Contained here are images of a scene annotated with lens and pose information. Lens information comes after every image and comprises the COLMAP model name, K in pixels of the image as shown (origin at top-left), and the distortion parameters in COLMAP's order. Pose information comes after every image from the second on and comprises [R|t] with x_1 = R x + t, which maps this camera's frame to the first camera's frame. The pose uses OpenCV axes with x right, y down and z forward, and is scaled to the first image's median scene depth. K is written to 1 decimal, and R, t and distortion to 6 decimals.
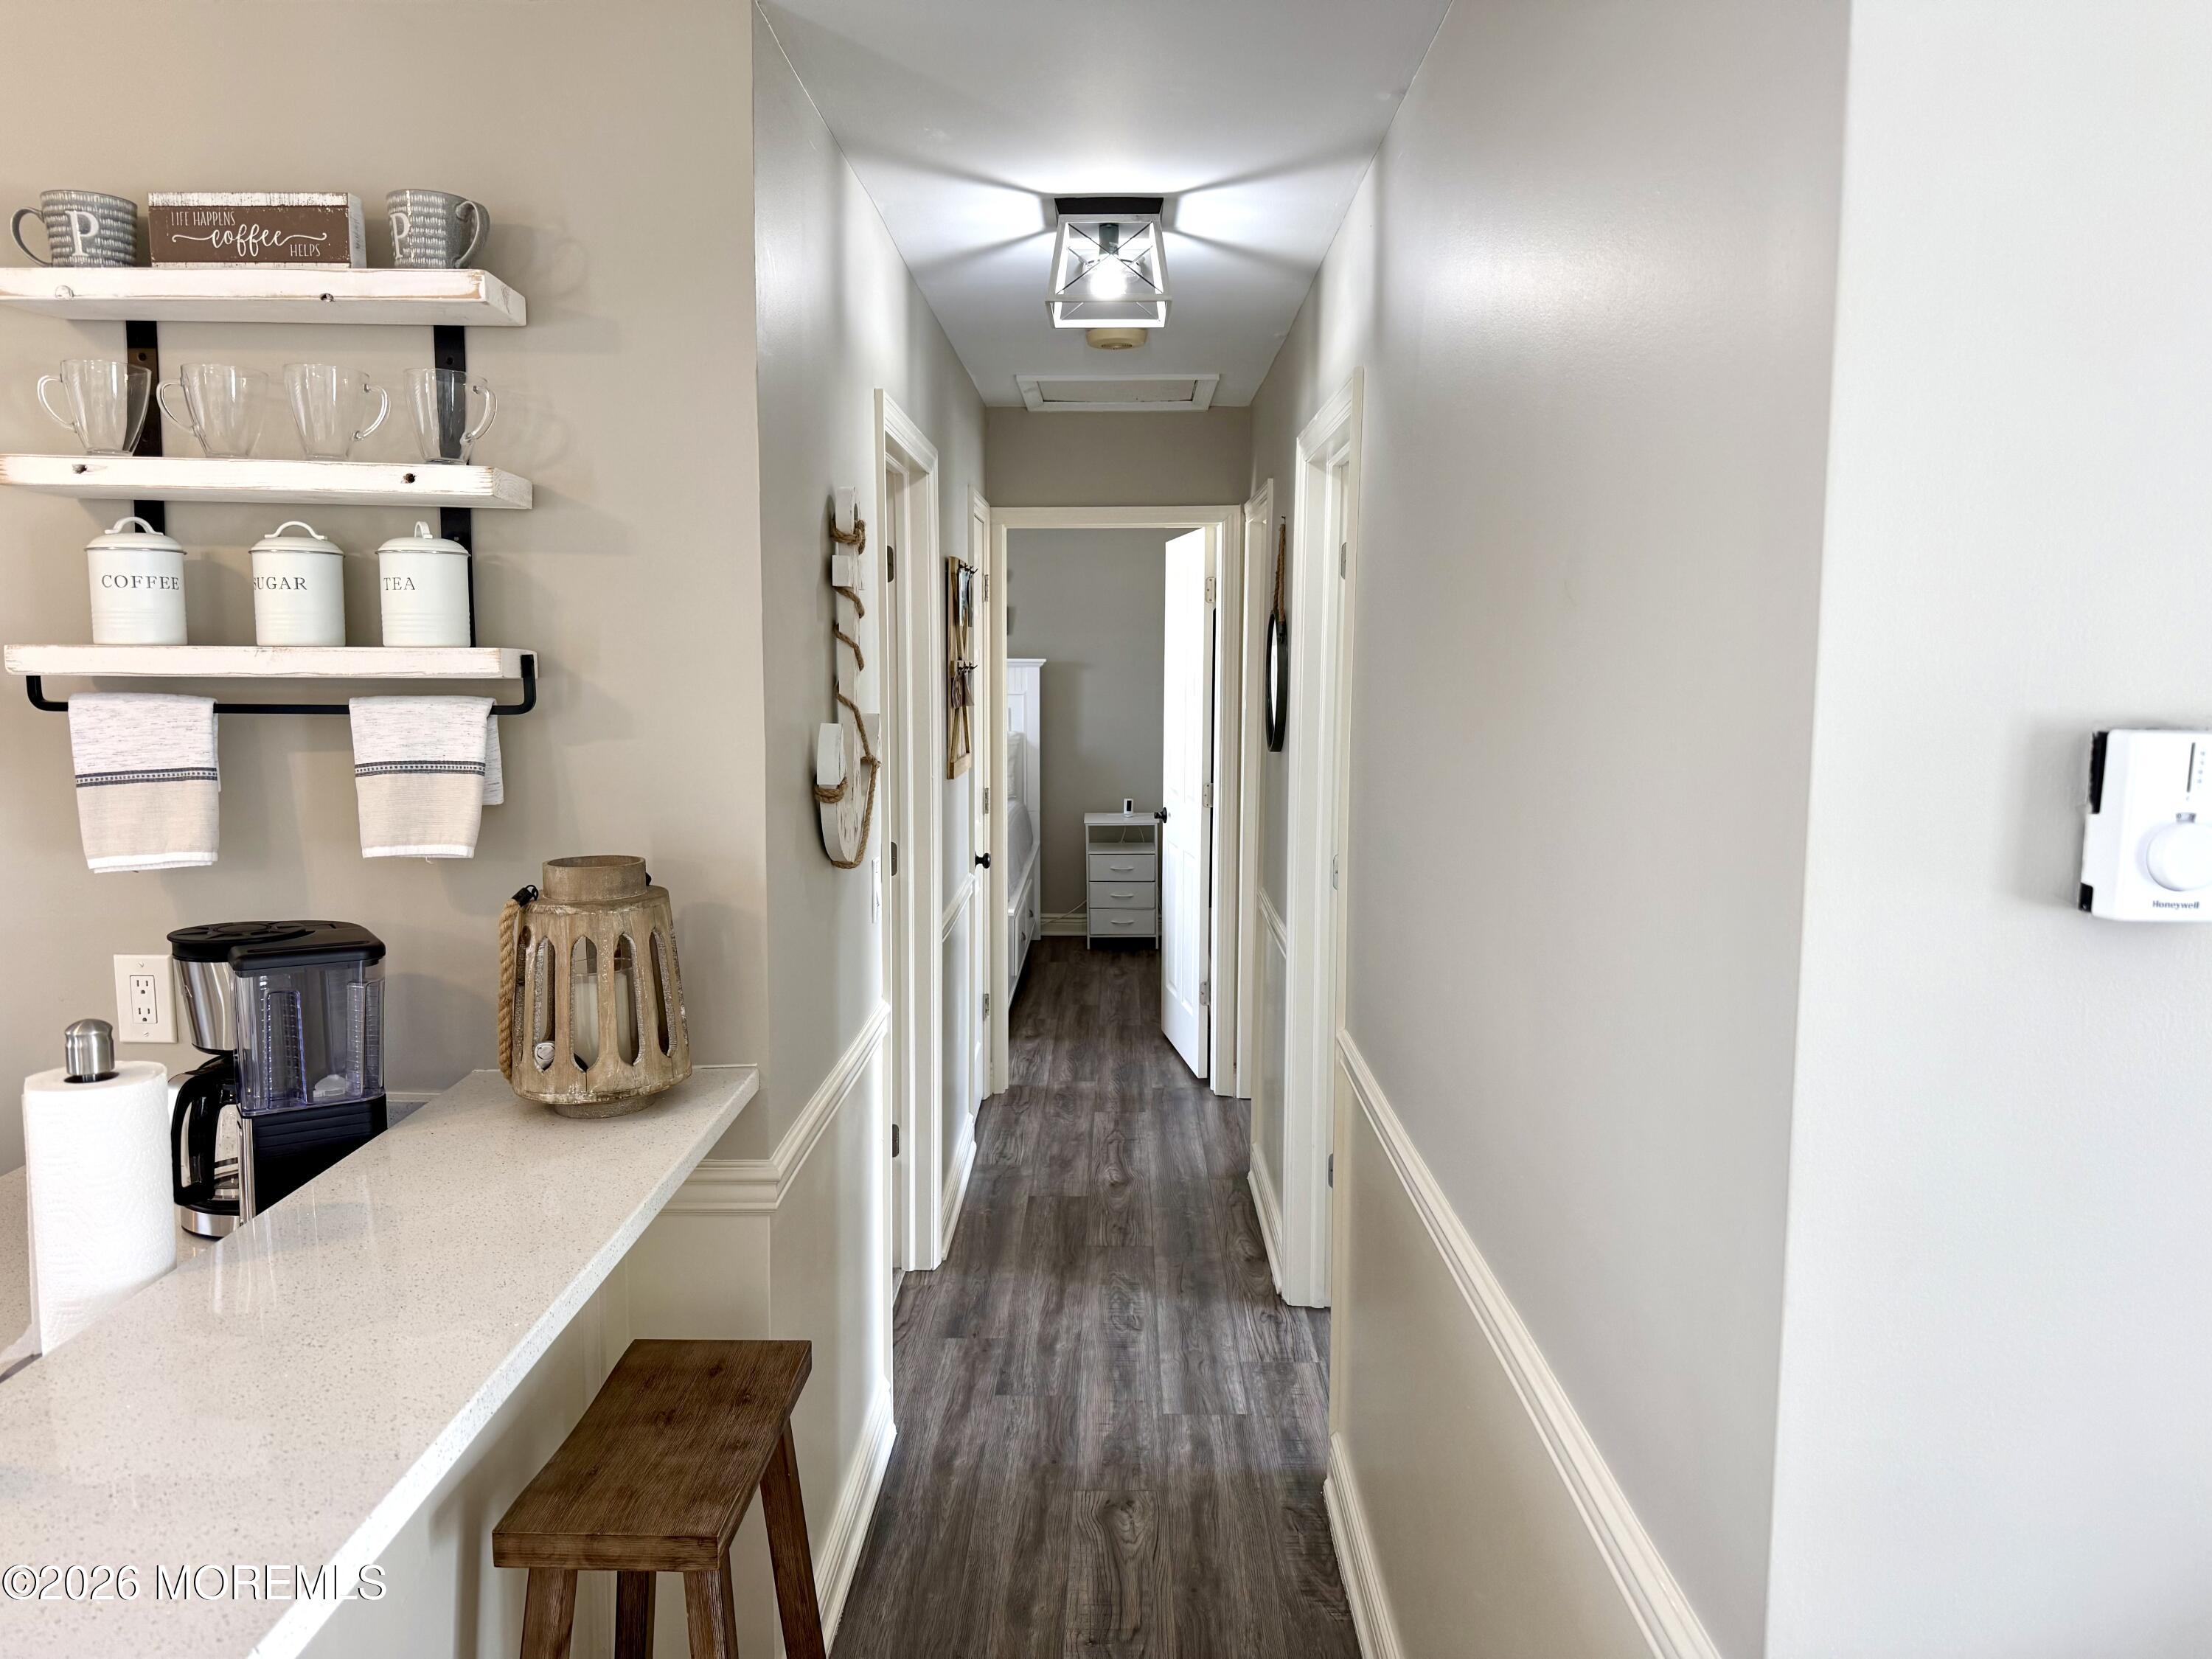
lens RADIAL K [[1548.0, 0, 1086.9], [0, 1548.0, 832.4], [0, 0, 1]] dist [0.062557, -0.075308]
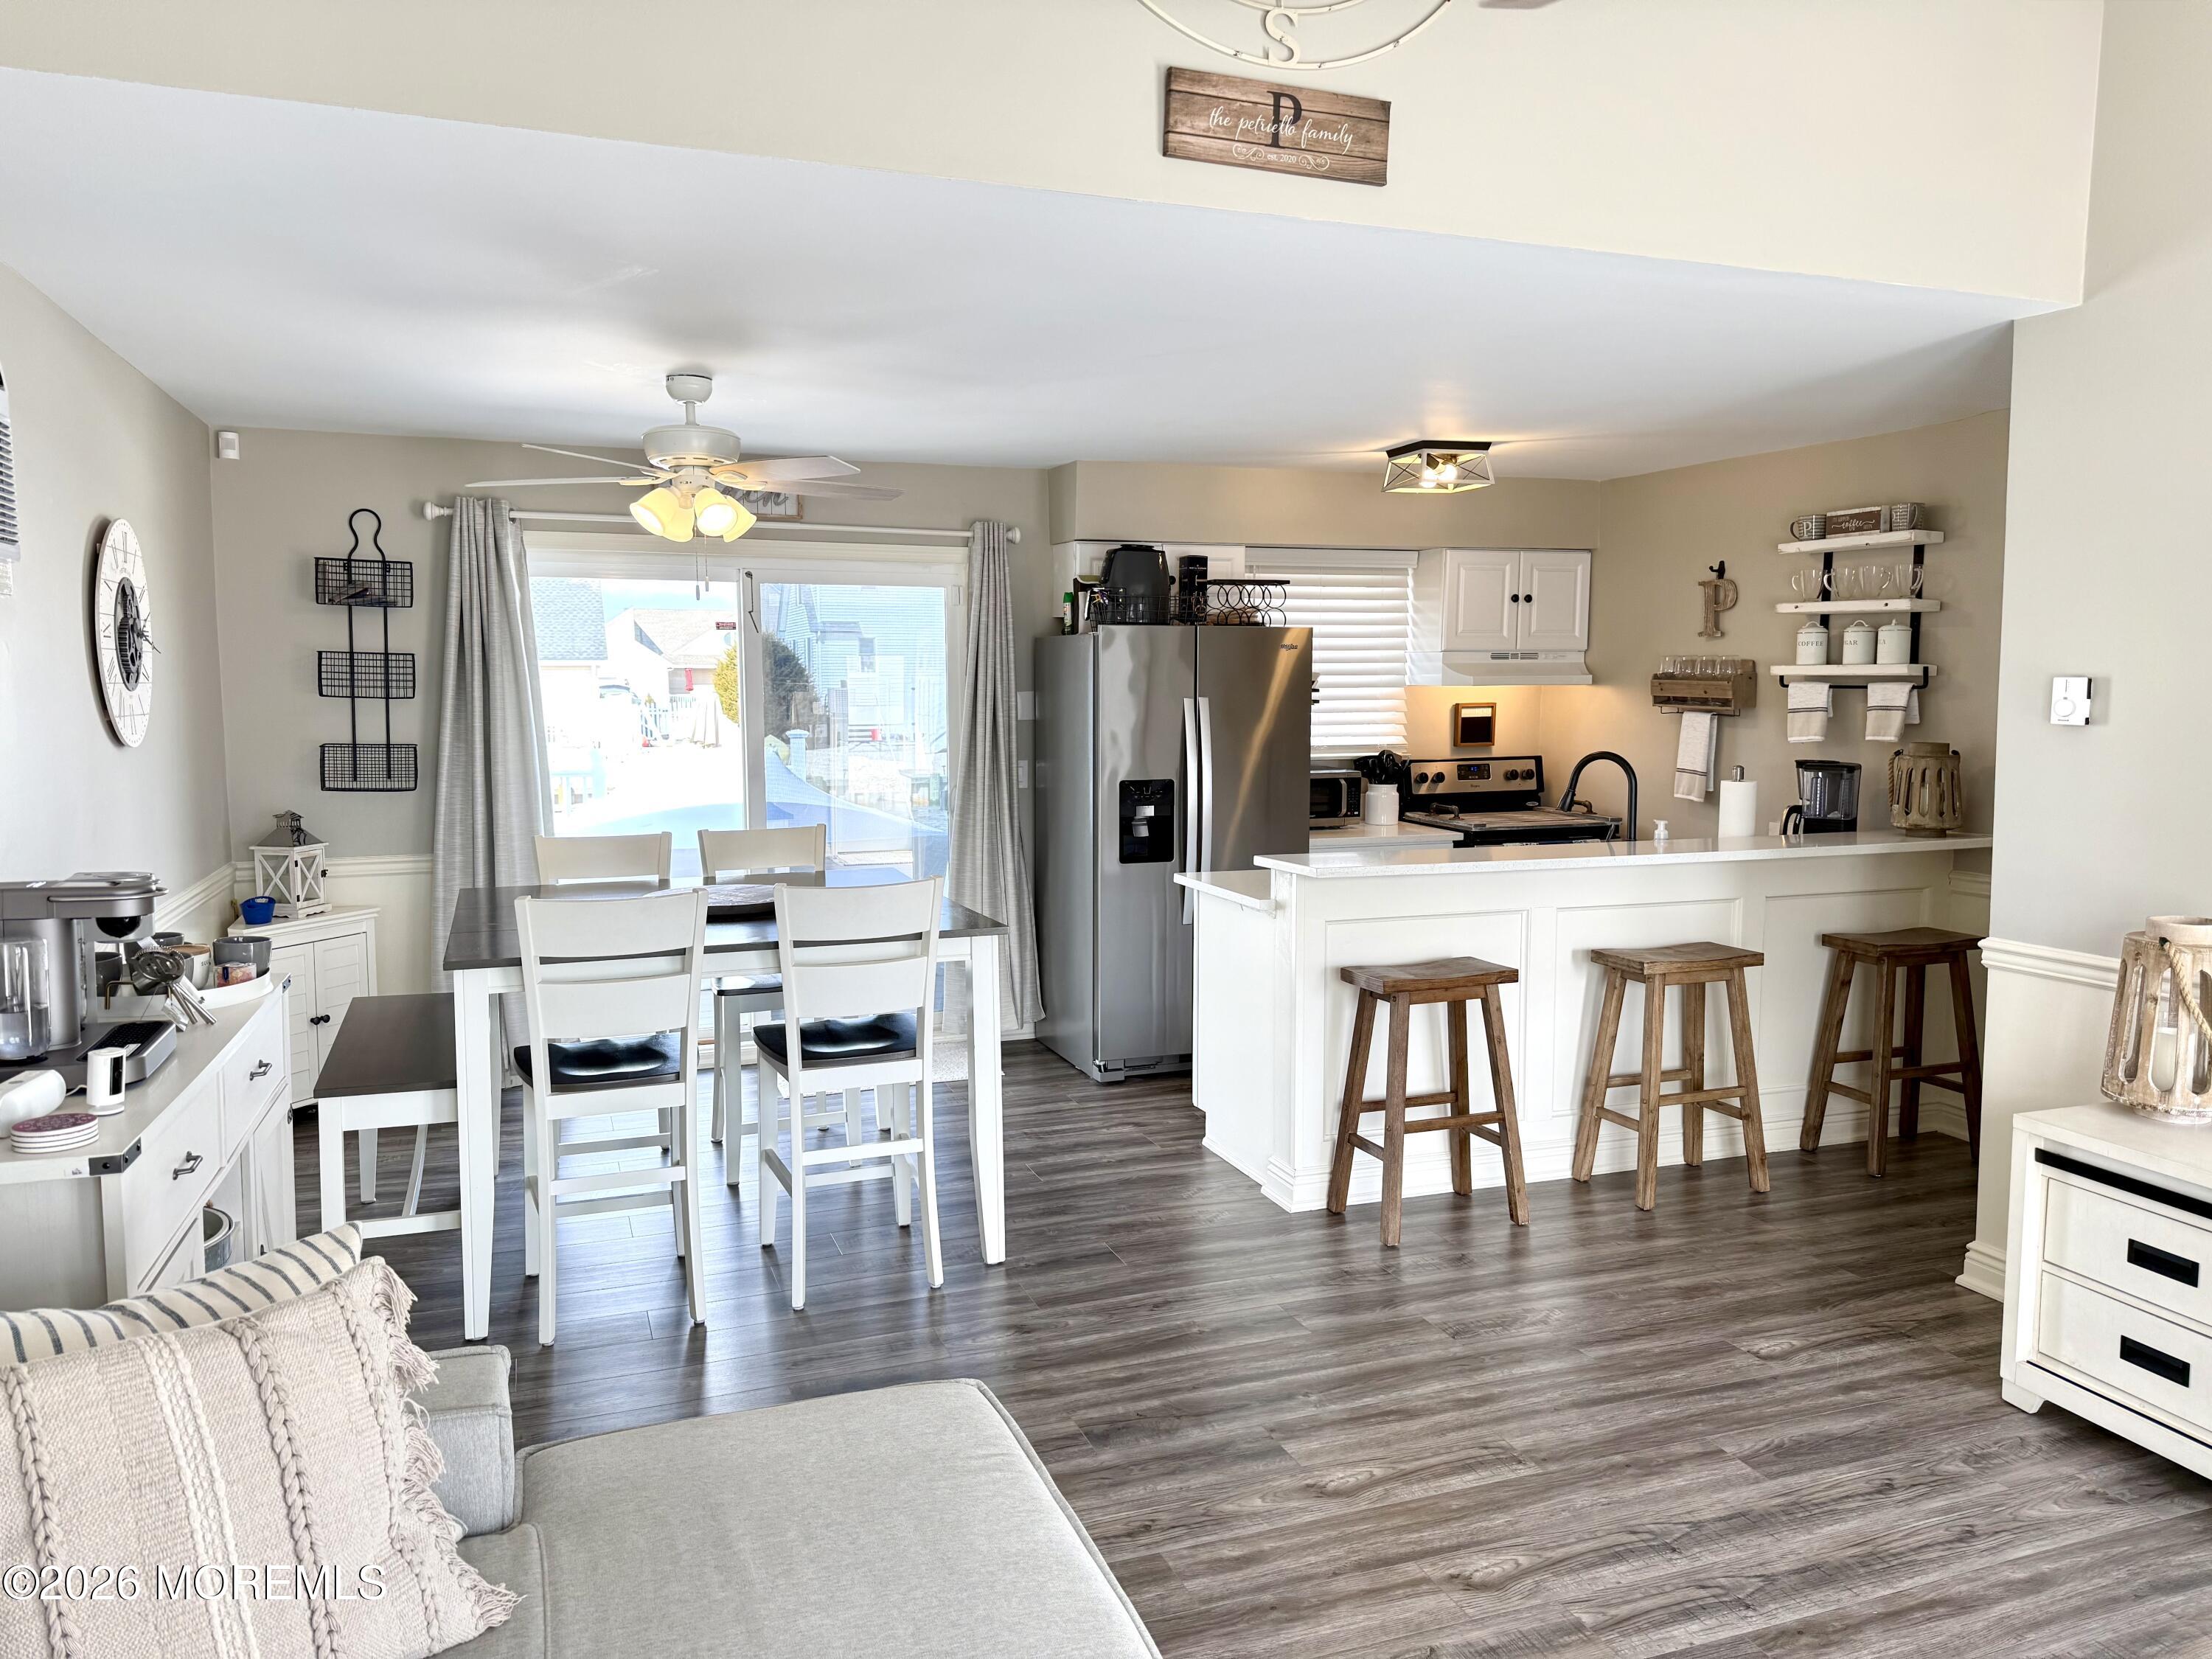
lens RADIAL K [[1548.0, 0, 1091.3], [0, 1548.0, 818.9], [0, 0, 1]] dist [0.062557, -0.075308]
pose [[0.353185, 0.079070, -0.932206, 1.664826], [-0.102618, 0.993684, 0.045406, 0.170758], [0.929909, 0.079624, 0.359068, -1.273113]]
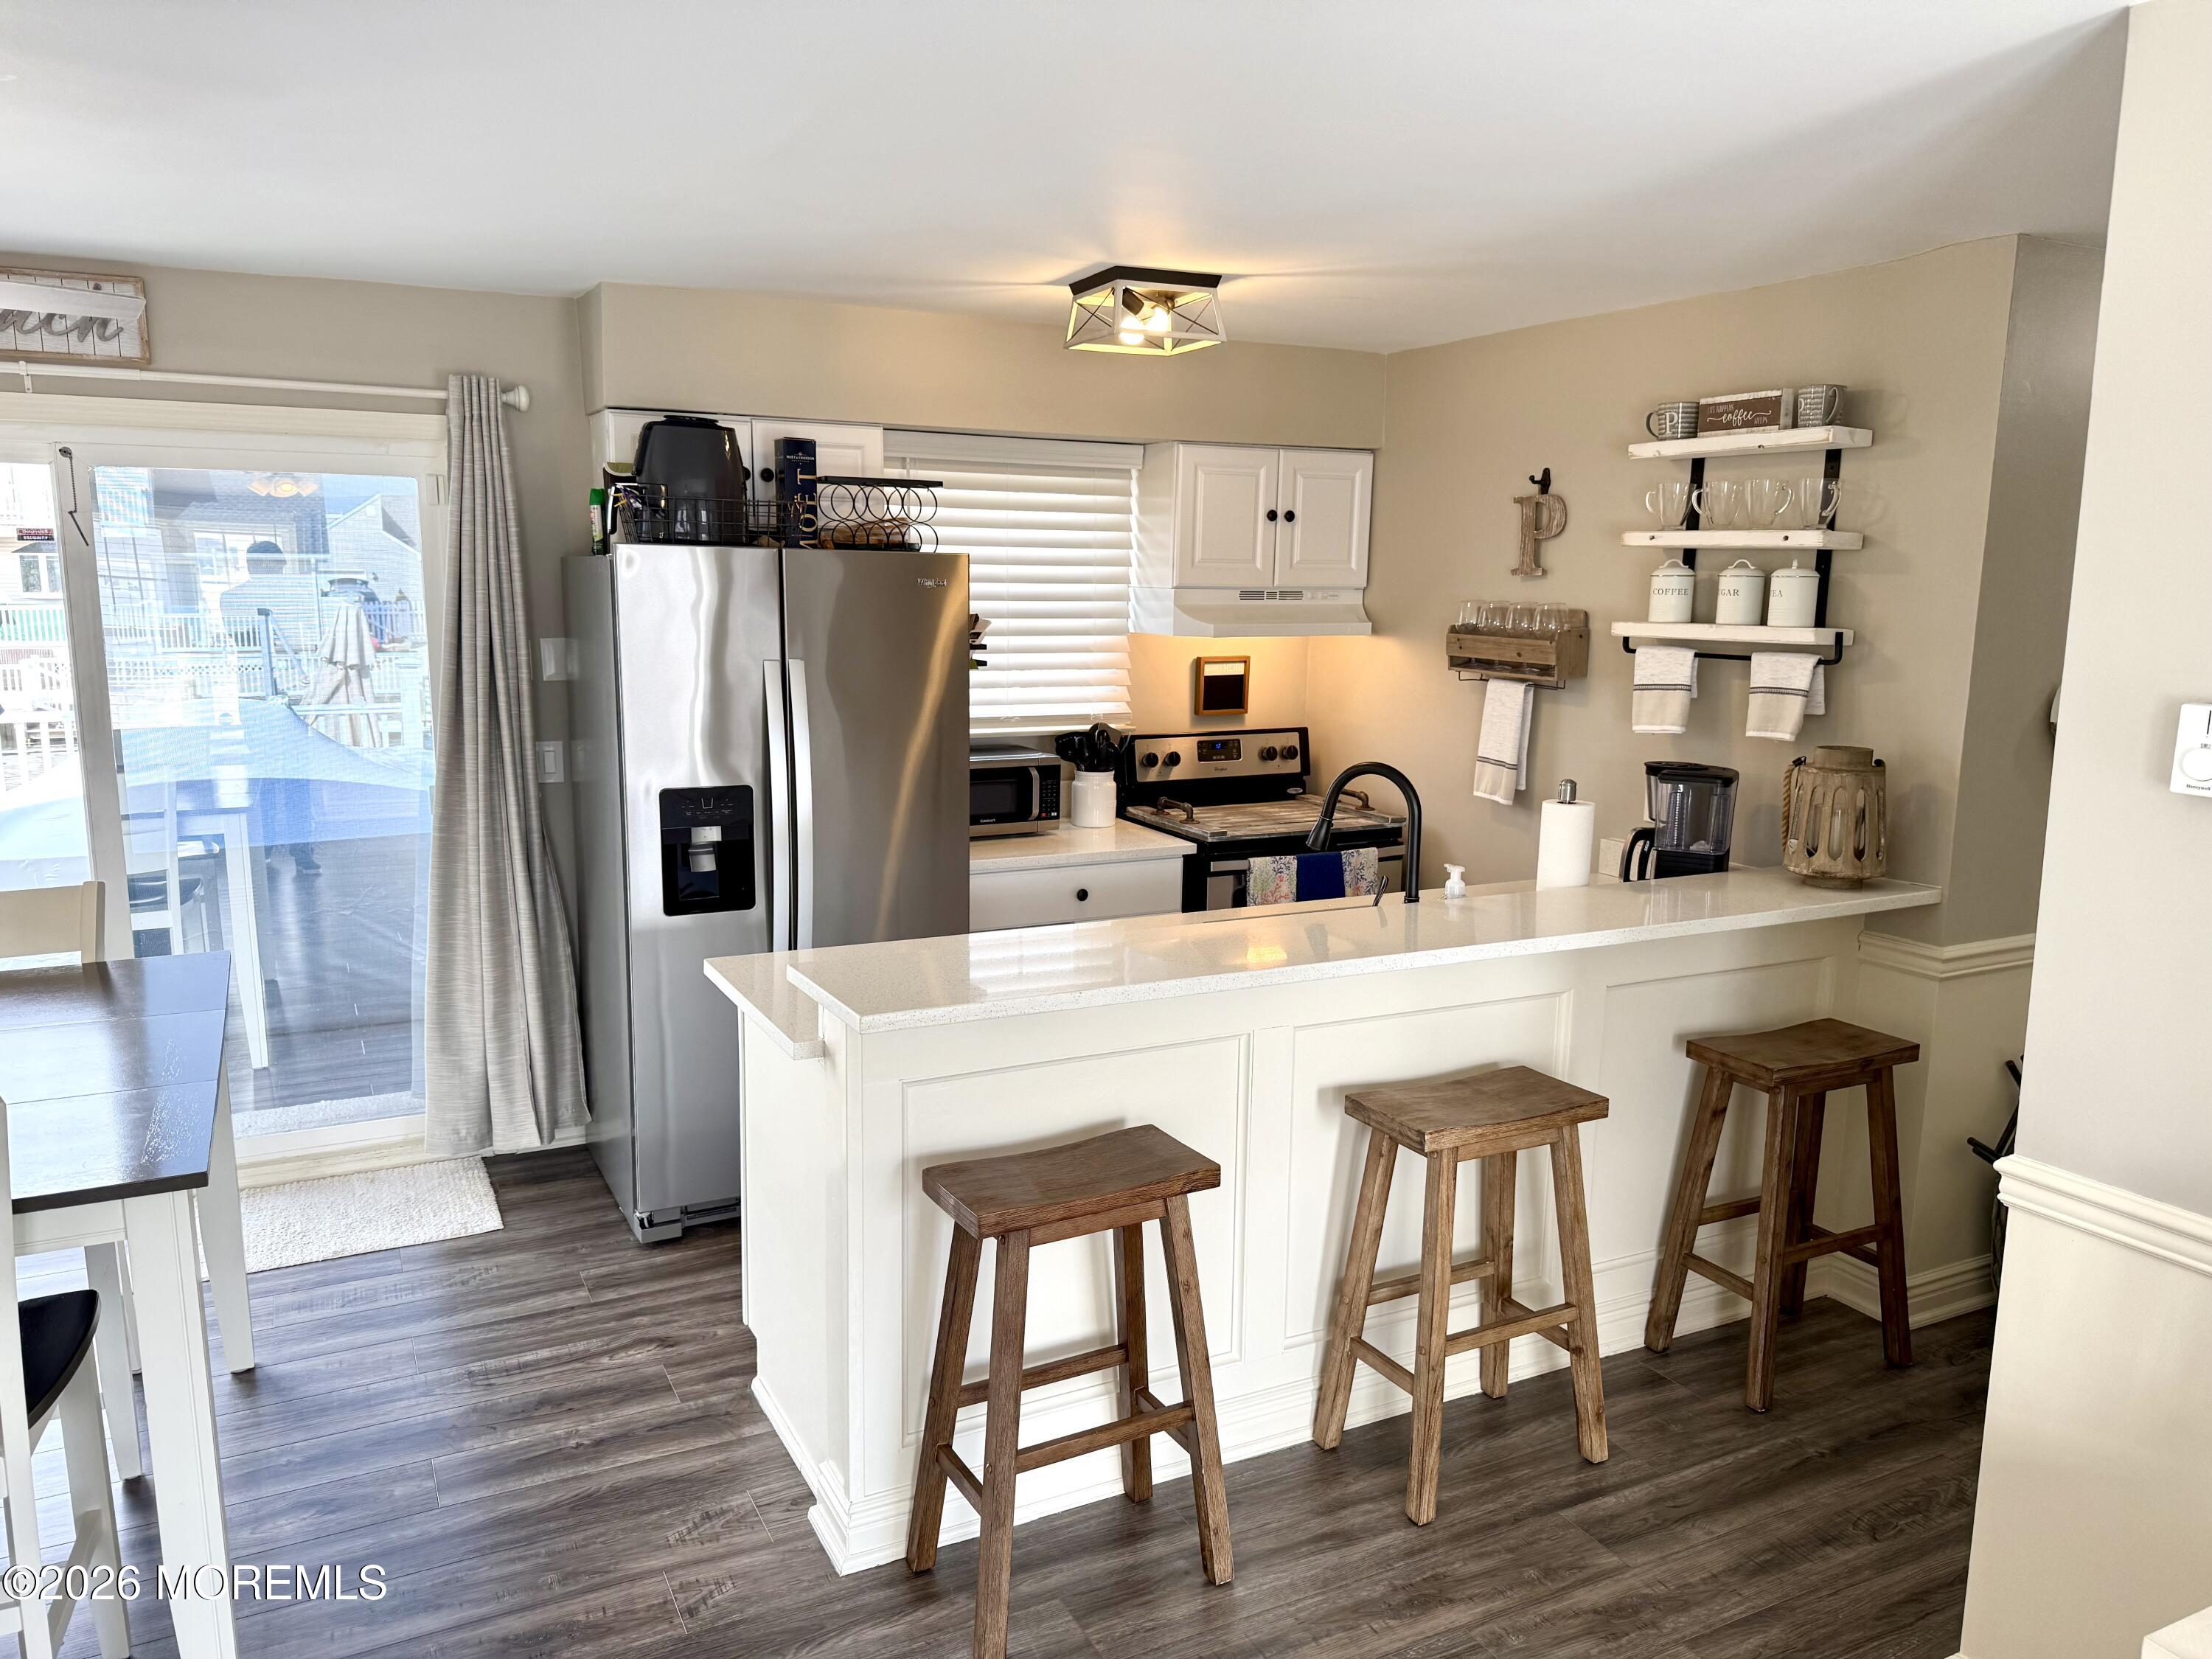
lens RADIAL K [[1548.0, 0, 1098.3], [0, 1548.0, 840.5], [0, 0, 1]] dist [0.062557, -0.075308]
pose [[0.464256, 0.146063, -0.873574, 0.863381], [-0.109528, 0.988205, 0.107022, 0.024459], [0.878903, 0.045995, 0.474778, -0.600344]]
